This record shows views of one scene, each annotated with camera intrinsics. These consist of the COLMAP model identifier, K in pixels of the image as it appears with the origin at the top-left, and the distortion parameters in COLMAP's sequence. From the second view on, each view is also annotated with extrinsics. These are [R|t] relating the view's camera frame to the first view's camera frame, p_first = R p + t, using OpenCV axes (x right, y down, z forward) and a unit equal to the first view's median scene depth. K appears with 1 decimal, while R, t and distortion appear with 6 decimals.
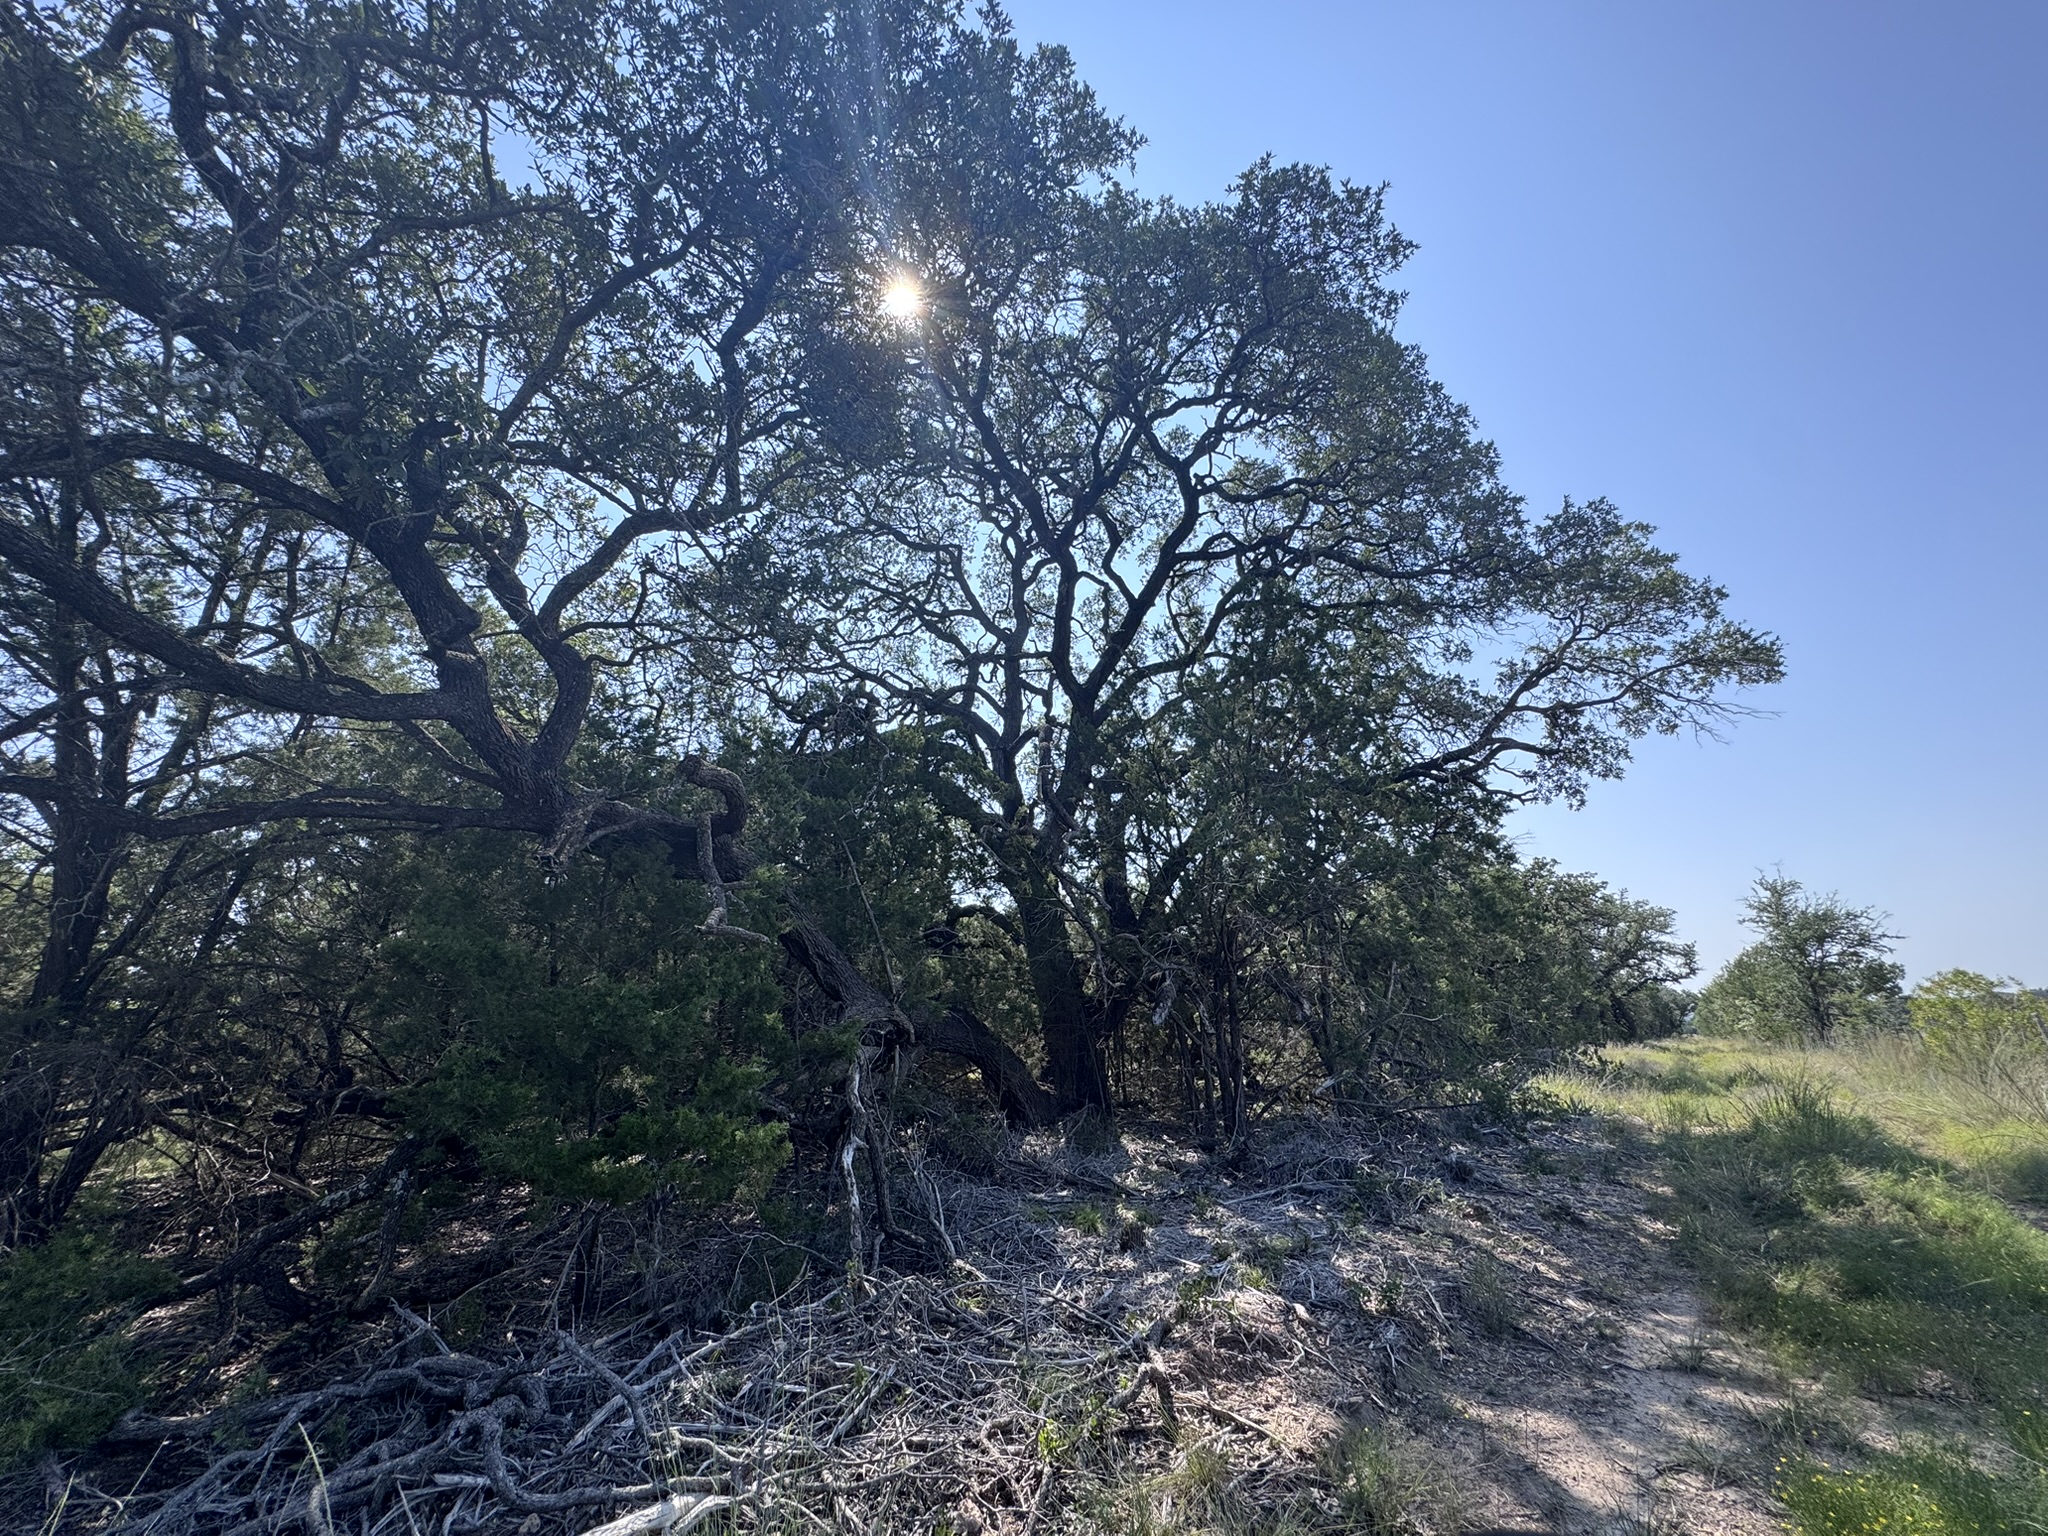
lens RADIAL K [[837.1, 0, 1024.0], [0, 837.1, 768.0], [0, 0, 1]] dist [-0.003227, -0.000317]
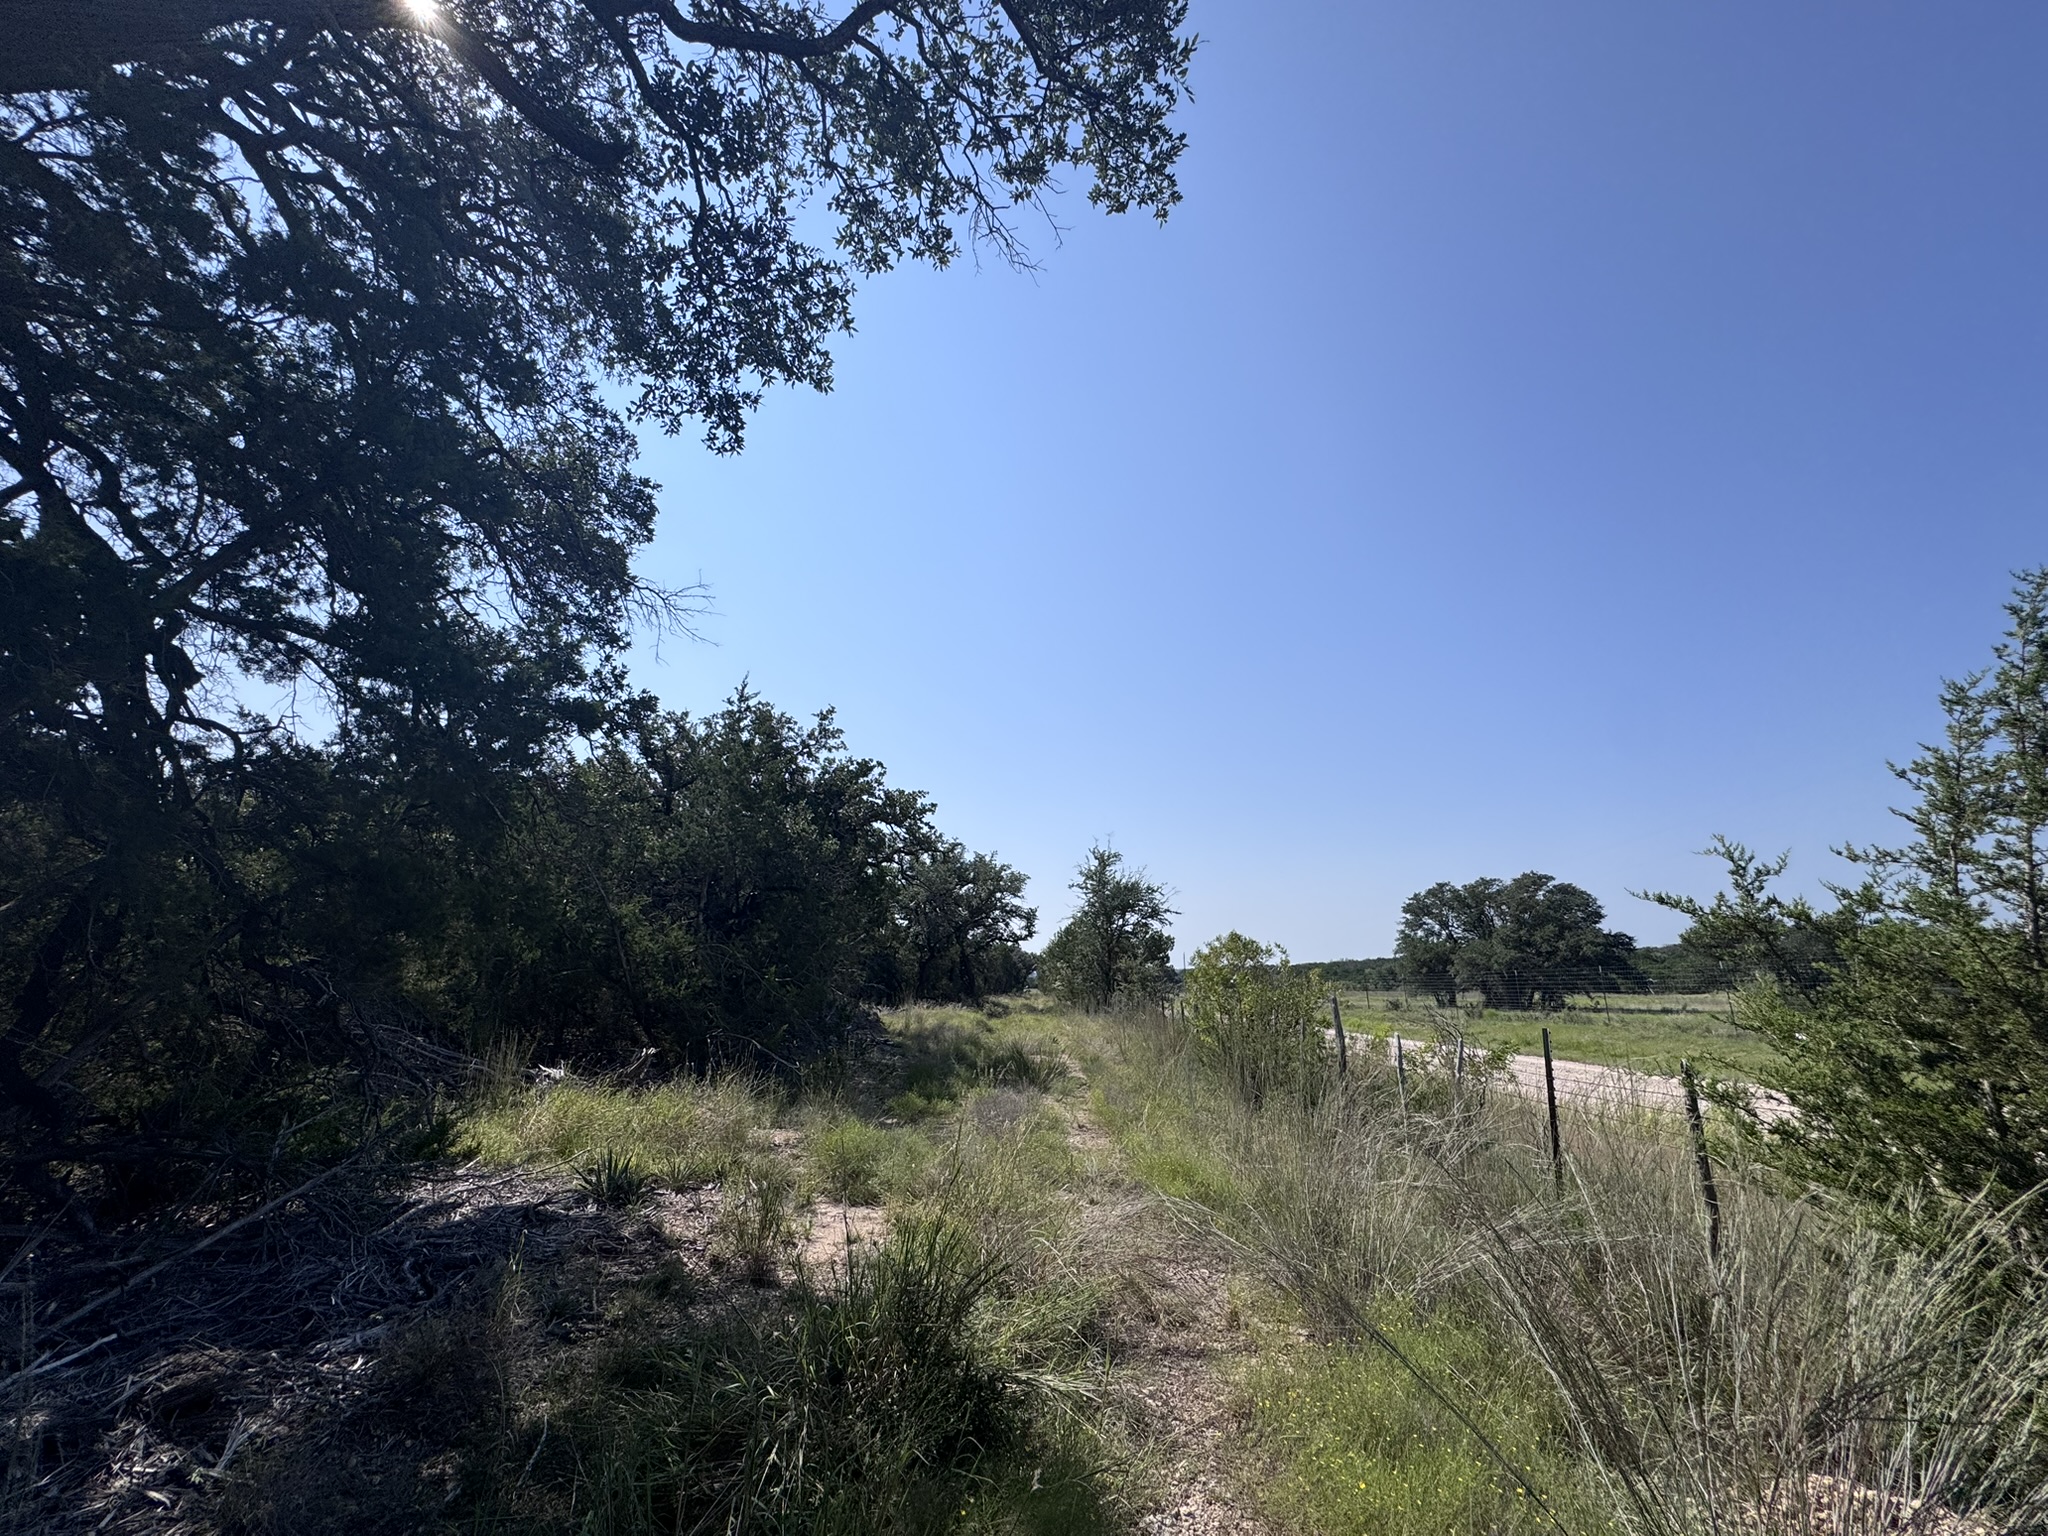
lens RADIAL K [[837.1, 0, 1024.0], [0, 837.1, 768.0], [0, 0, 1]] dist [-0.003227, -0.000317]
pose [[0.803574, 0.180051, 0.567318, 0.221548], [-0.215373, 0.976520, -0.004856, 0.063982], [-0.554872, -0.118282, 0.823484, 0.221497]]
